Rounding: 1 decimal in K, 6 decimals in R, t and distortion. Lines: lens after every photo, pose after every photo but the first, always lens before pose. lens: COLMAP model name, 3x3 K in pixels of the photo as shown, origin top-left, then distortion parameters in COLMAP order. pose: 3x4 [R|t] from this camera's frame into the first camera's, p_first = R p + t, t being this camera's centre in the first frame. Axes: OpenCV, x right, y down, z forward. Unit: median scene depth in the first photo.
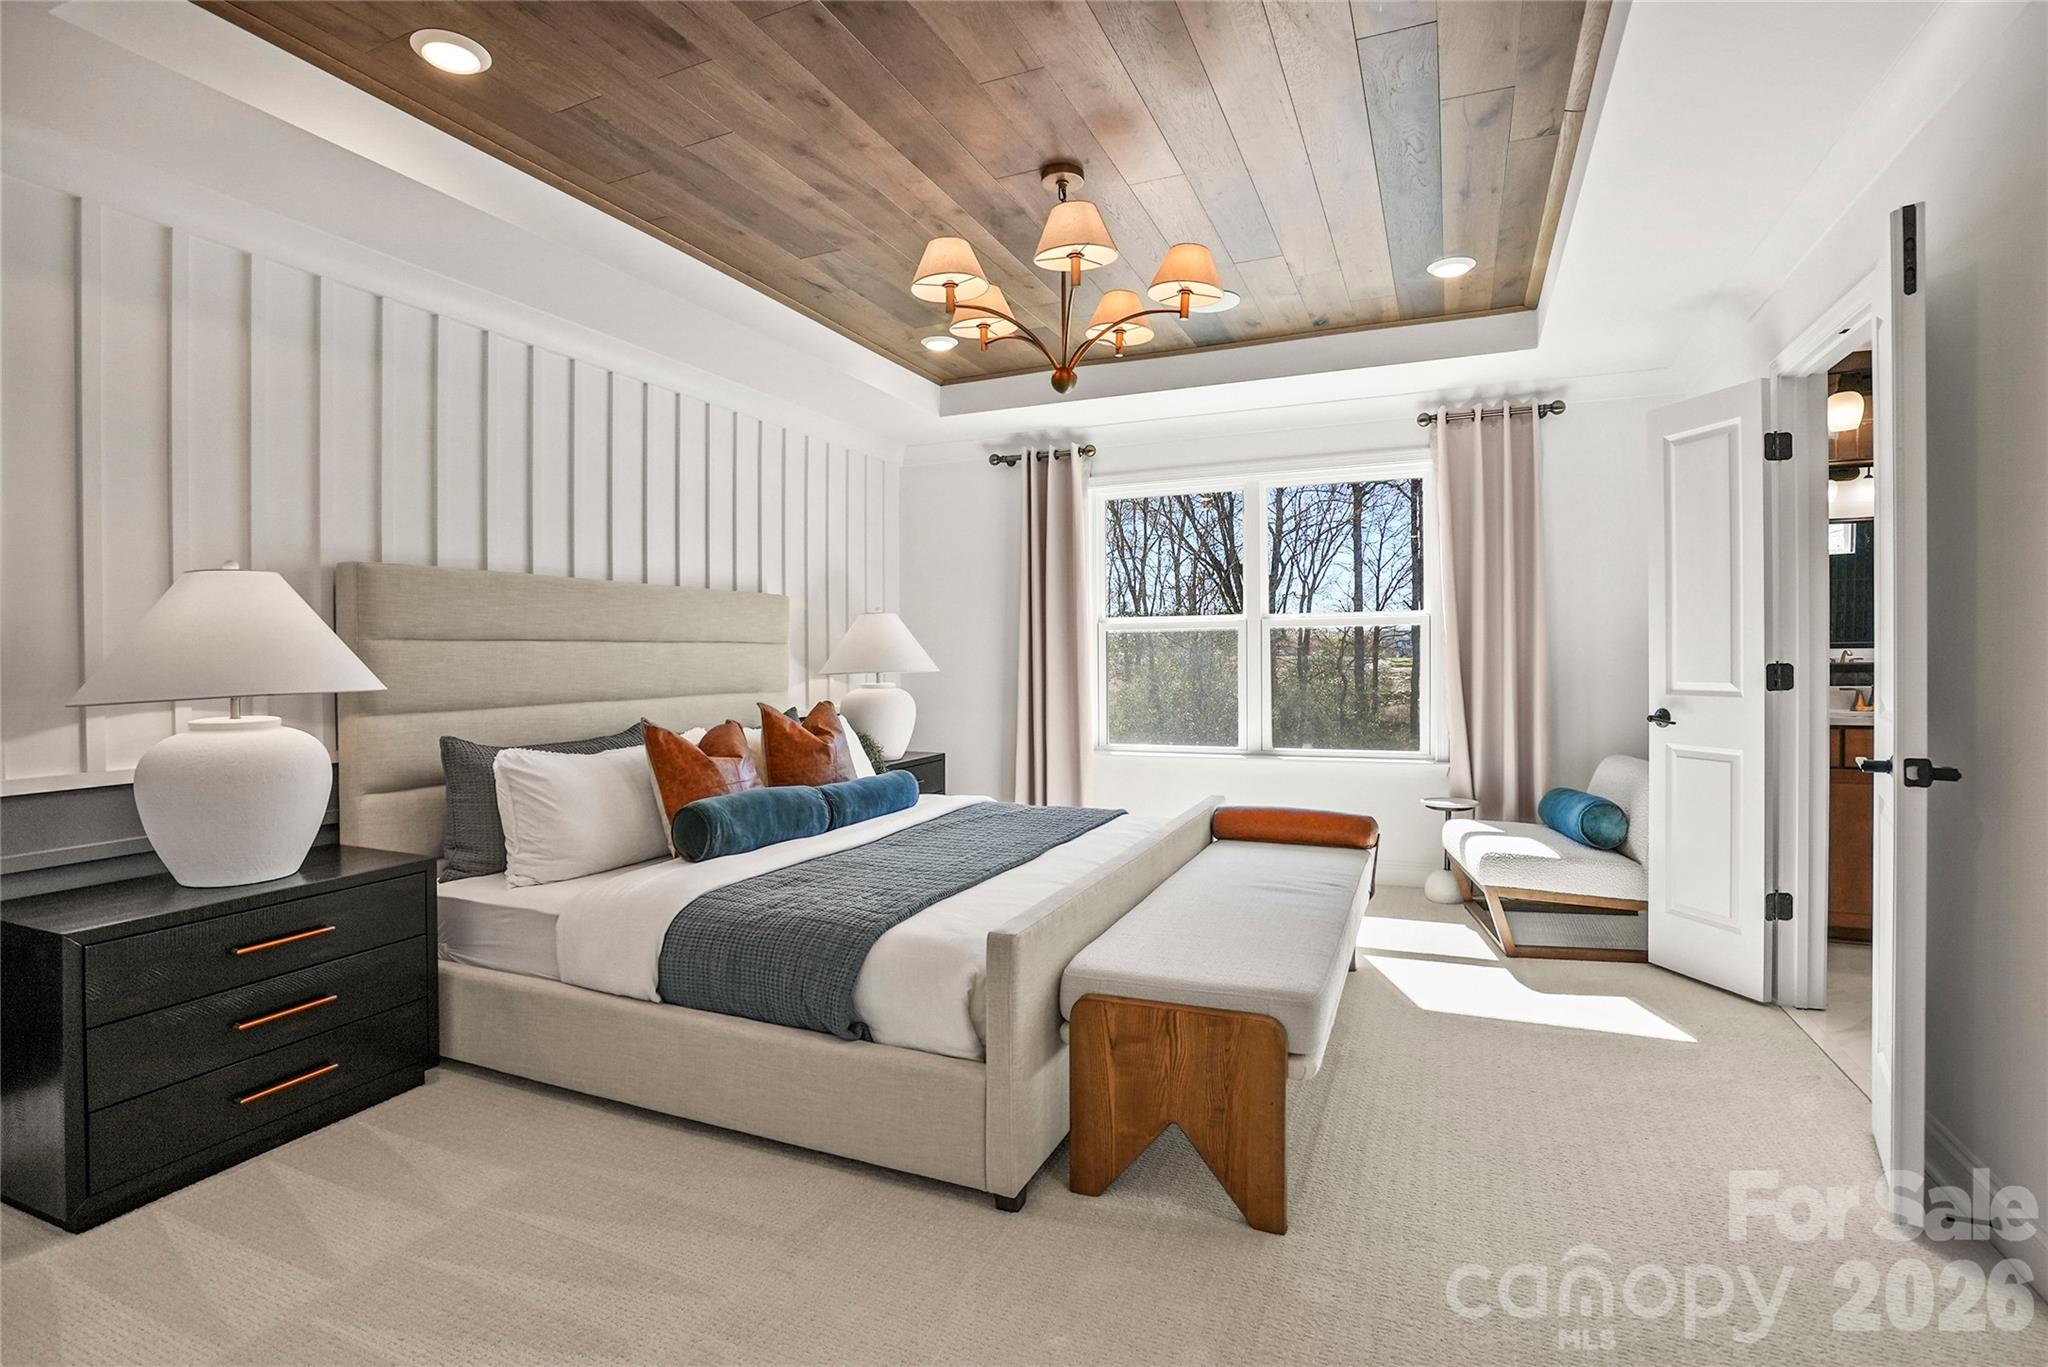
lens RADIAL K [[957.1, 0, 1029.4], [0, 957.1, 669.3], [0, 0, 1]] dist [-0.050196, 0.021662]
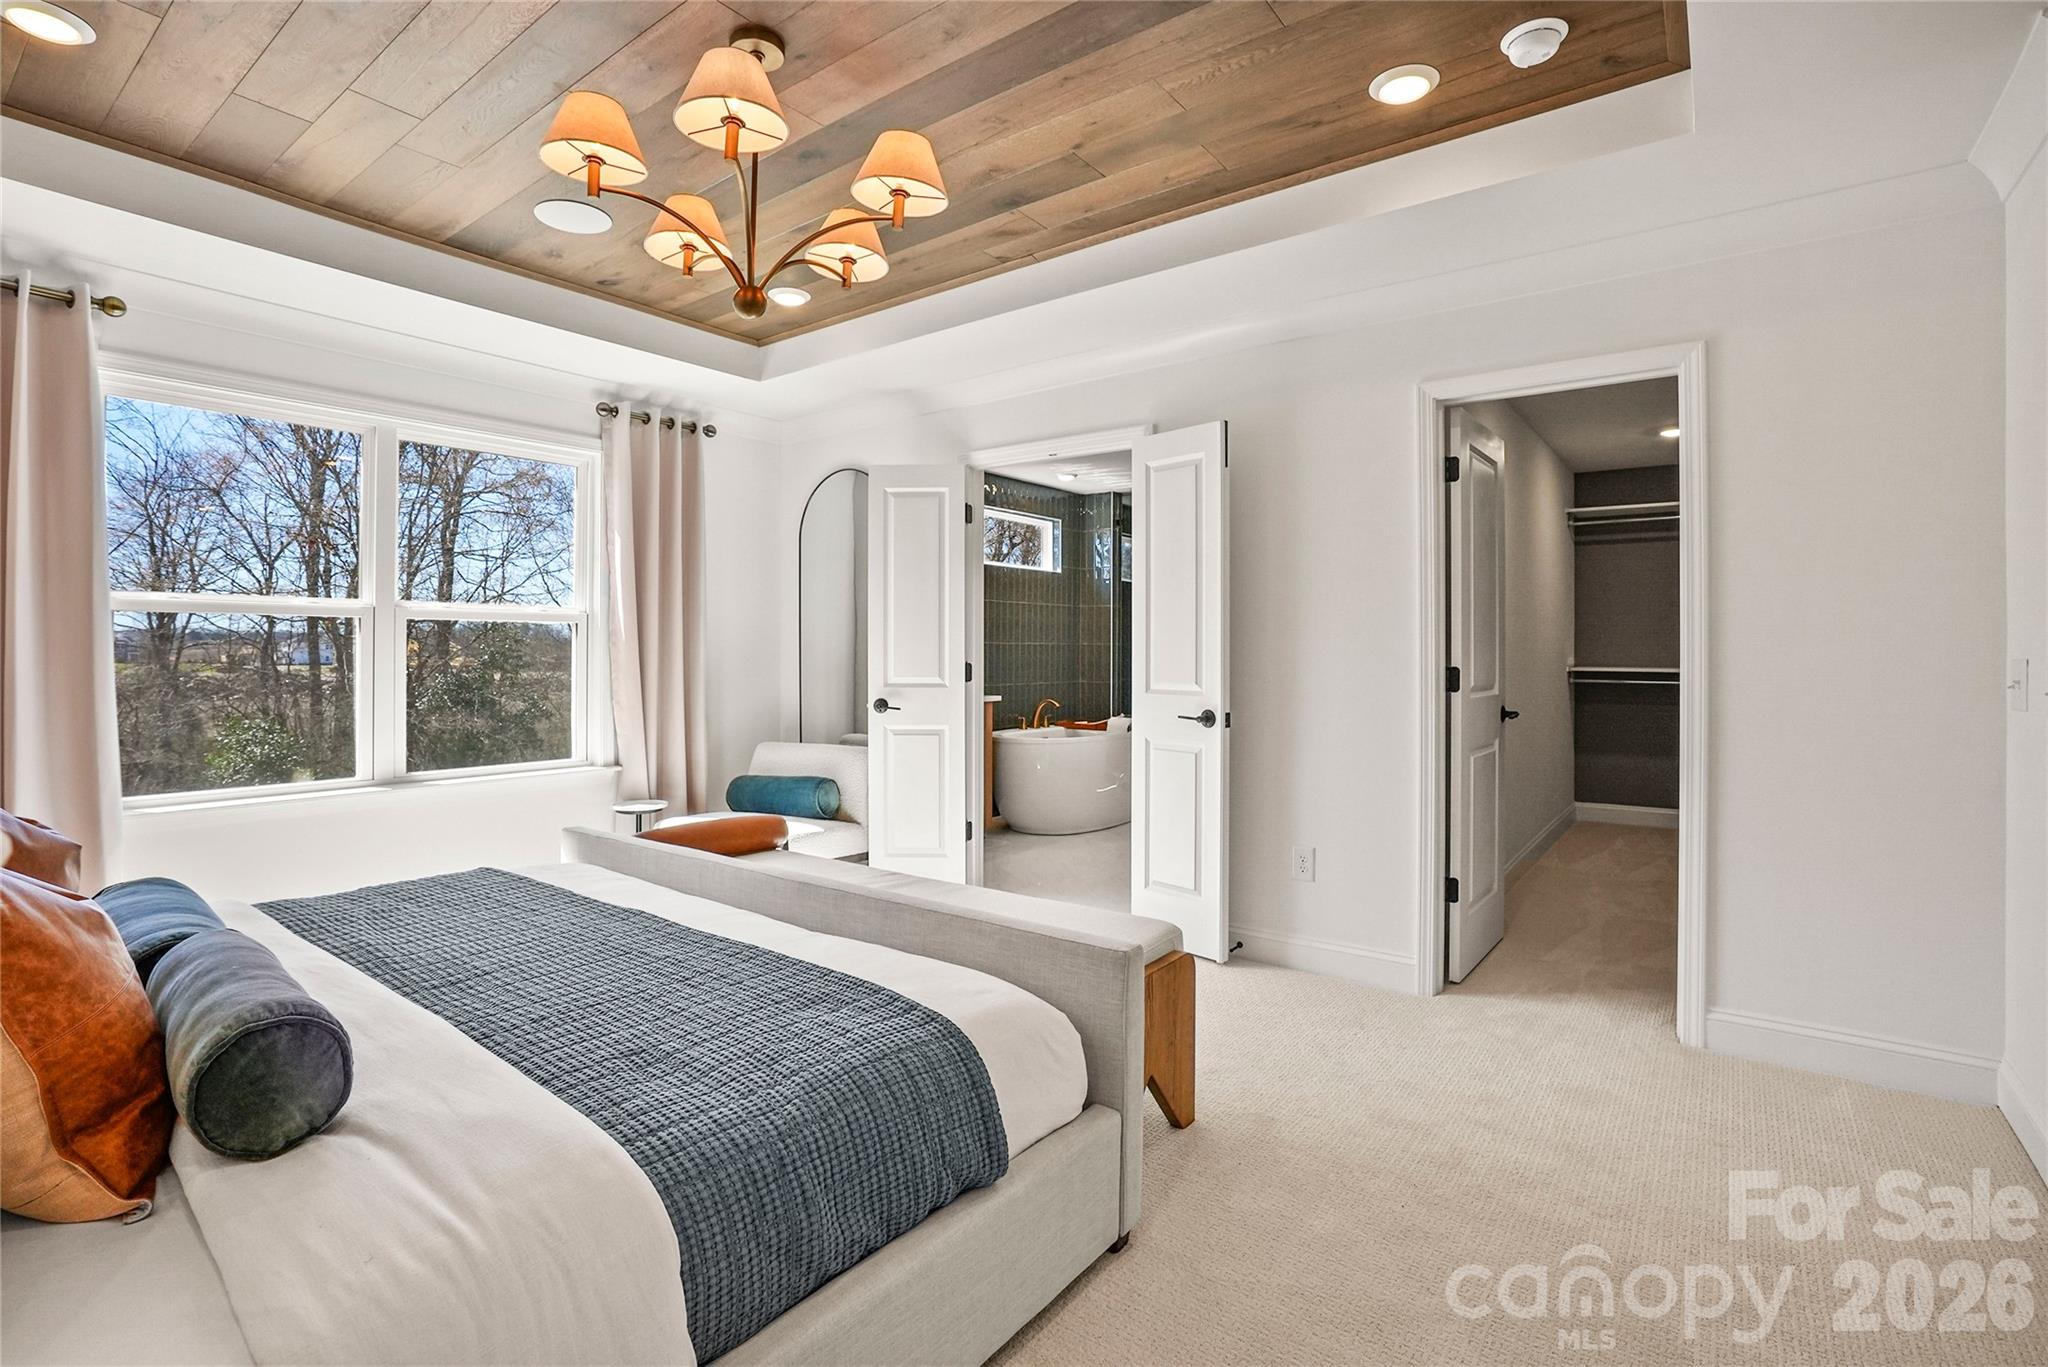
lens RADIAL K [[957.1, 0, 1029.4], [0, 957.1, 669.3], [0, 0, 1]] dist [-0.050196, 0.021662]
pose [[0.246693, -0.007982, 0.969061, -0.445854], [0.008639, 0.999944, 0.006038, -0.003667], [-0.969055, 0.006883, 0.246749, 0.387025]]
